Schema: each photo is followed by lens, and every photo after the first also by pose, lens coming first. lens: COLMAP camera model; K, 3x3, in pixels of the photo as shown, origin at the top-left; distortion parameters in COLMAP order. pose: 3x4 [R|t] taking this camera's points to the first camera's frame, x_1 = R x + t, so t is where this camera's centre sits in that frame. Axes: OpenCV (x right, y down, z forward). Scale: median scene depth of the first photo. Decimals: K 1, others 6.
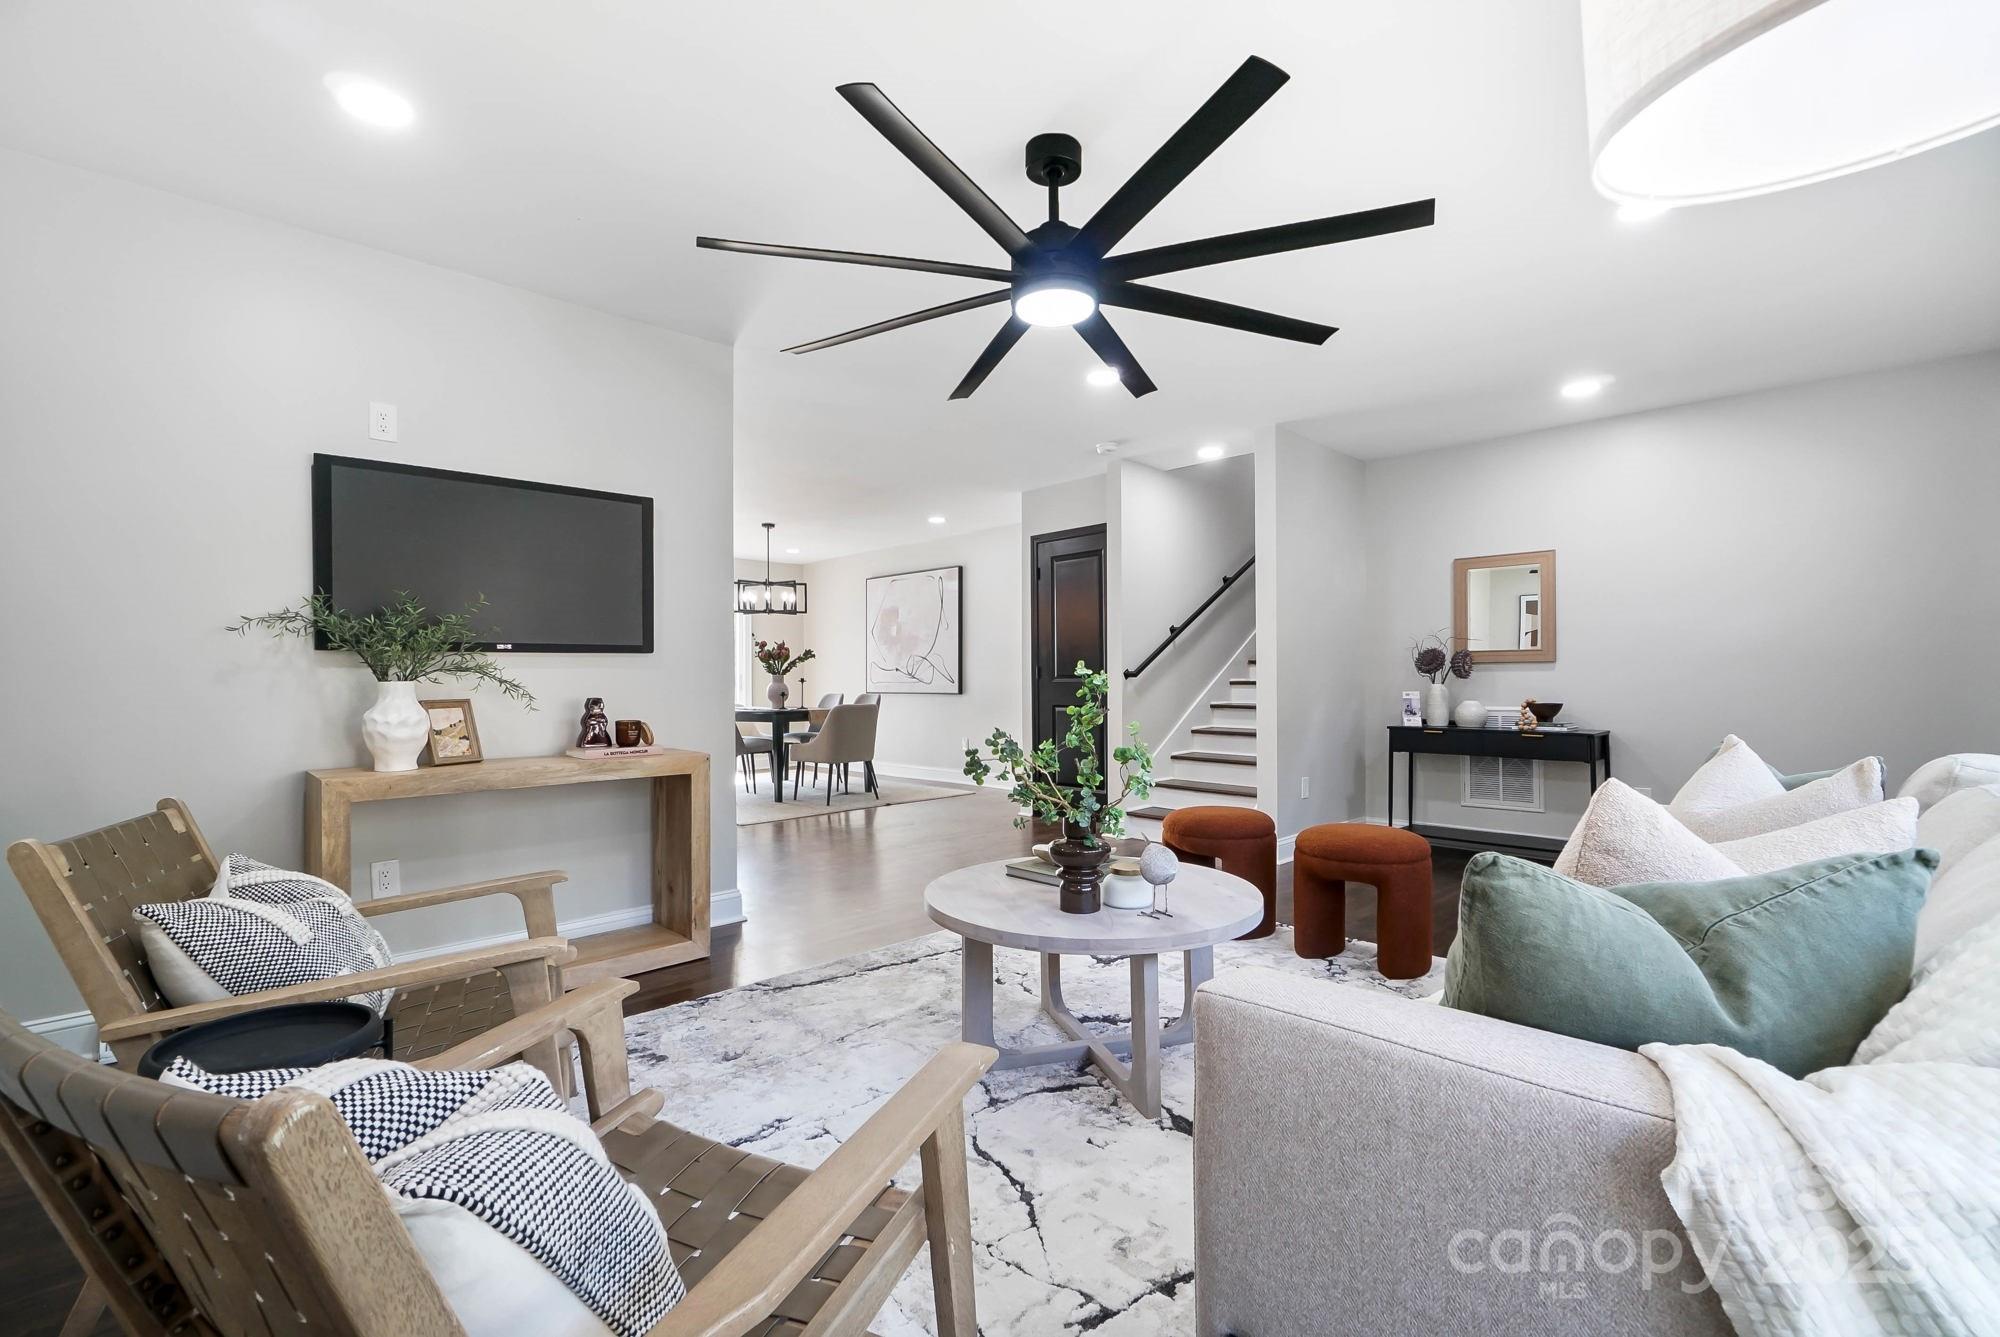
lens RADIAL K [[876.0, 0, 1005.3], [0, 876.0, 690.2], [0, 0, 1]] dist [-0.017772, -0.000041]
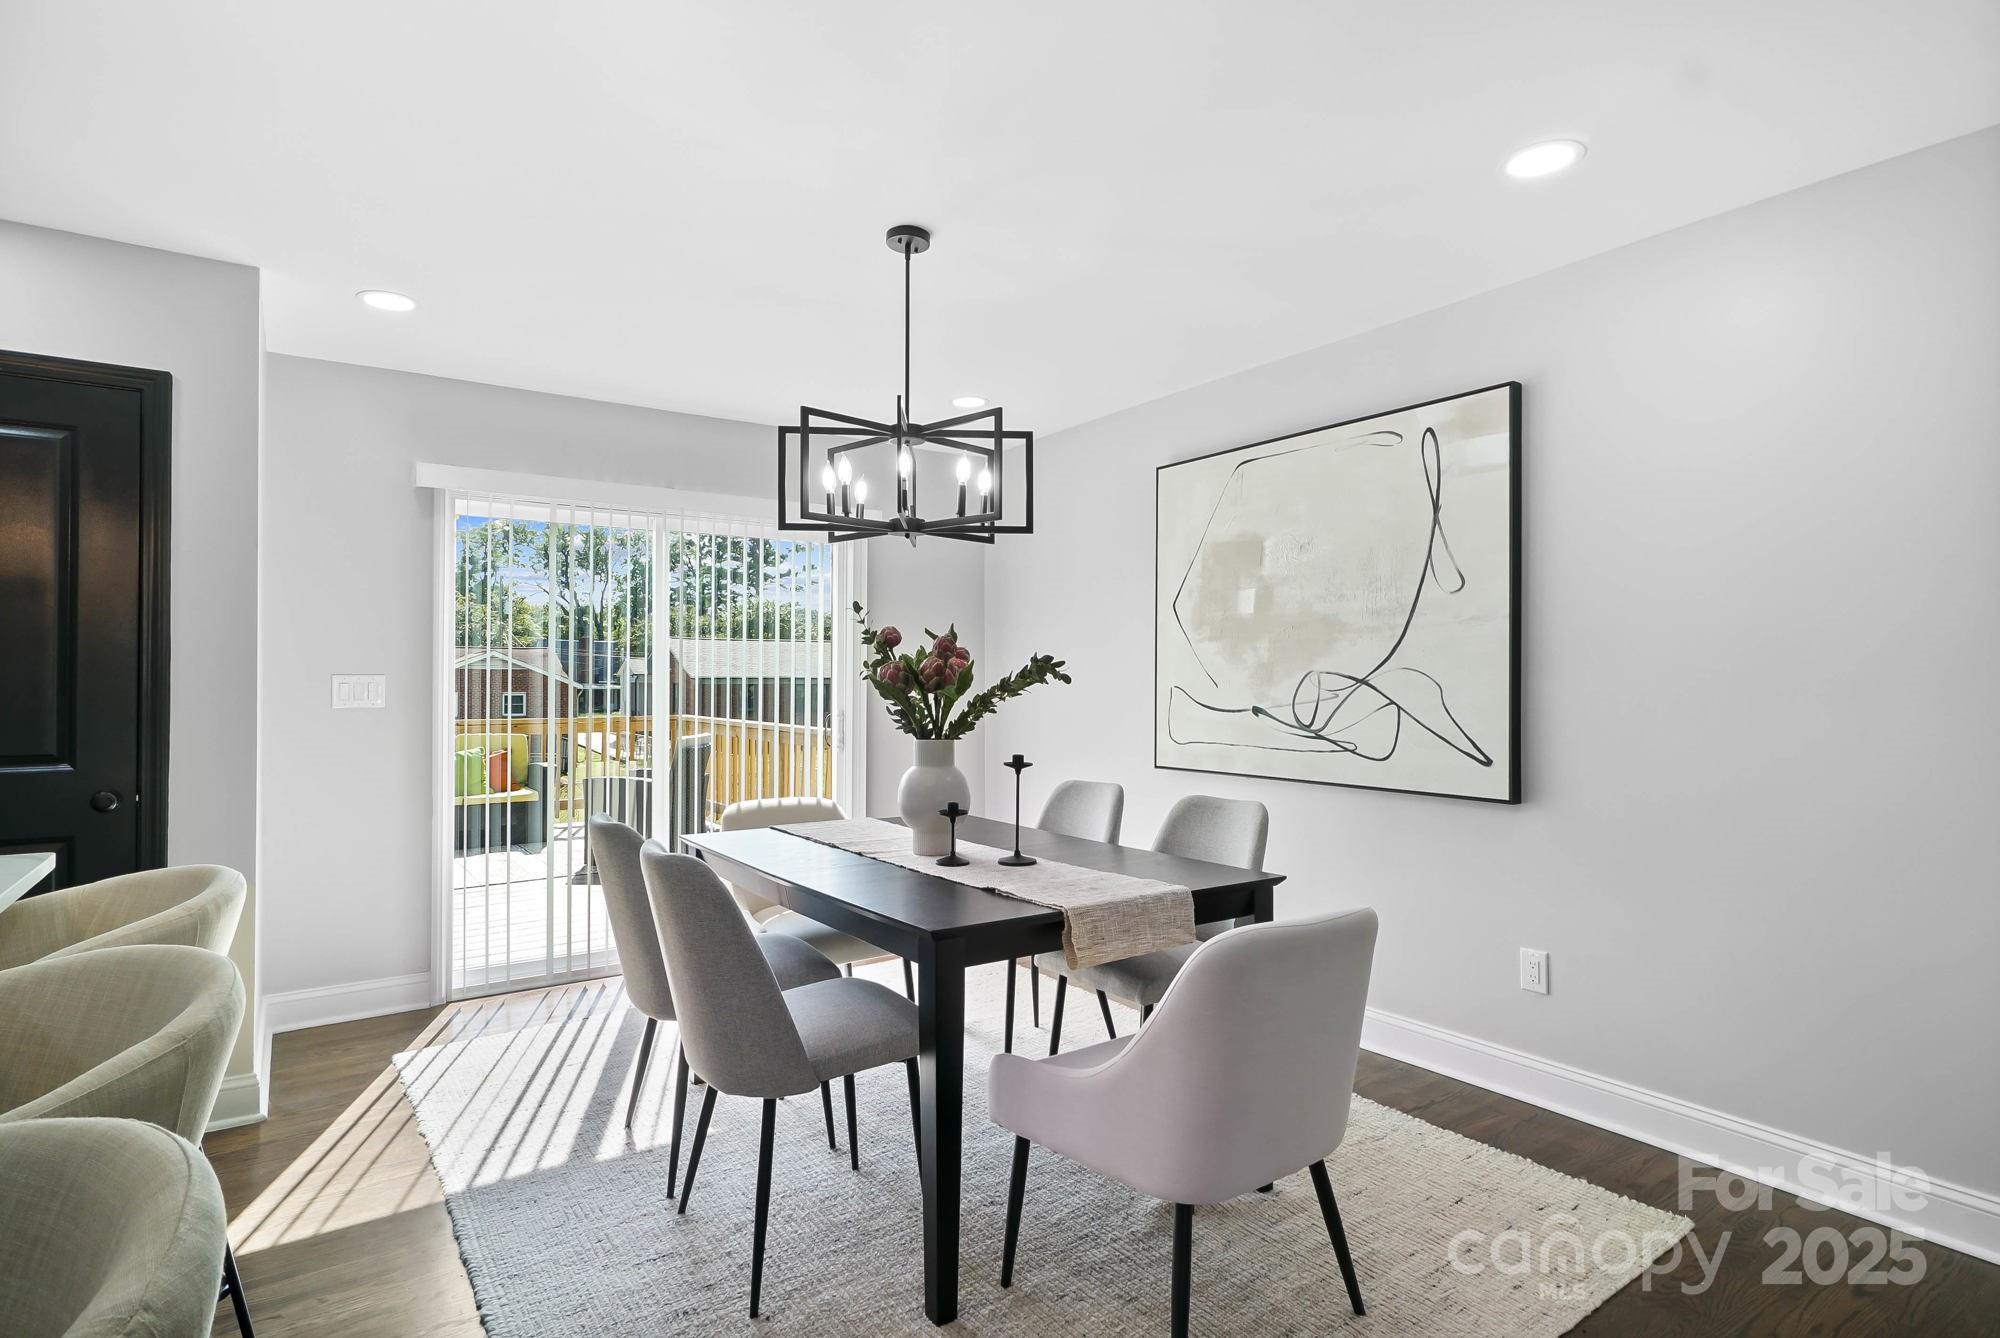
lens RADIAL K [[994.5, 0, 1002.3], [0, 994.5, 676.1], [0, 0, 1]] dist [0.001651, 0.000119]
pose [[0.984857, 0.007623, -0.173198, -0.178074], [-0.010509, 0.999821, -0.015755, -0.034294], [0.173047, 0.017336, 0.984761, 0.667138]]
